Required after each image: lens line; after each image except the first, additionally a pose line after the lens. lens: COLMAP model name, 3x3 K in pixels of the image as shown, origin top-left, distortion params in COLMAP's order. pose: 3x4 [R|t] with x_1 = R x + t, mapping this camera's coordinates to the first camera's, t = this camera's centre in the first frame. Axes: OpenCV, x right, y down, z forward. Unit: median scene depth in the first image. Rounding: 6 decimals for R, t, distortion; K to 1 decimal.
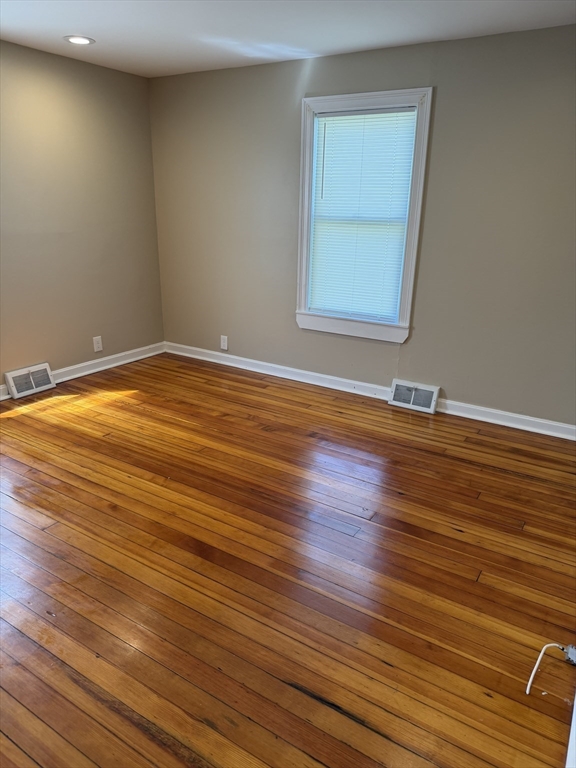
lens RADIAL K [[540.9, 0, 288.0], [0, 540.9, 384.0], [0, 0, 1]] dist [0.046583, -0.043065]
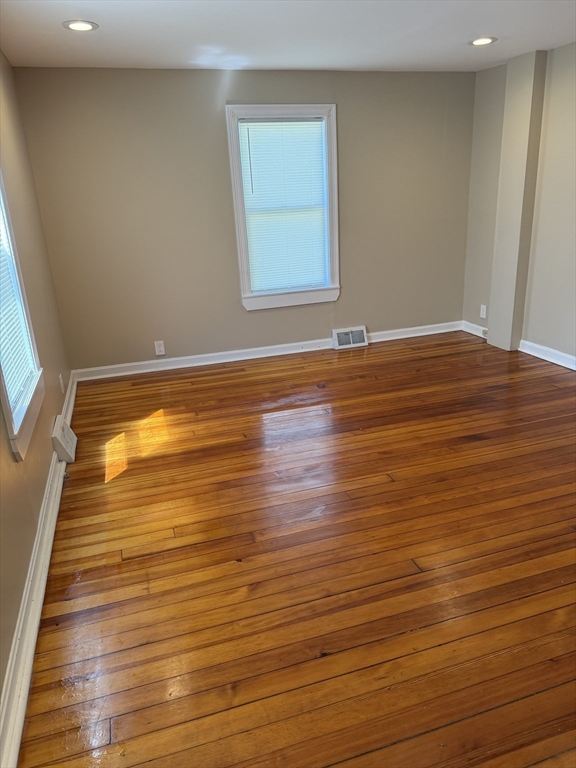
lens RADIAL K [[540.9, 0, 288.0], [0, 540.9, 384.0], [0, 0, 1]] dist [0.046583, -0.043065]
pose [[0.645222, -0.304666, 0.700619, -0.831912], [0.303097, 0.943869, 0.131311, -0.091543], [-0.701299, 0.127631, 0.701349, 0.198376]]
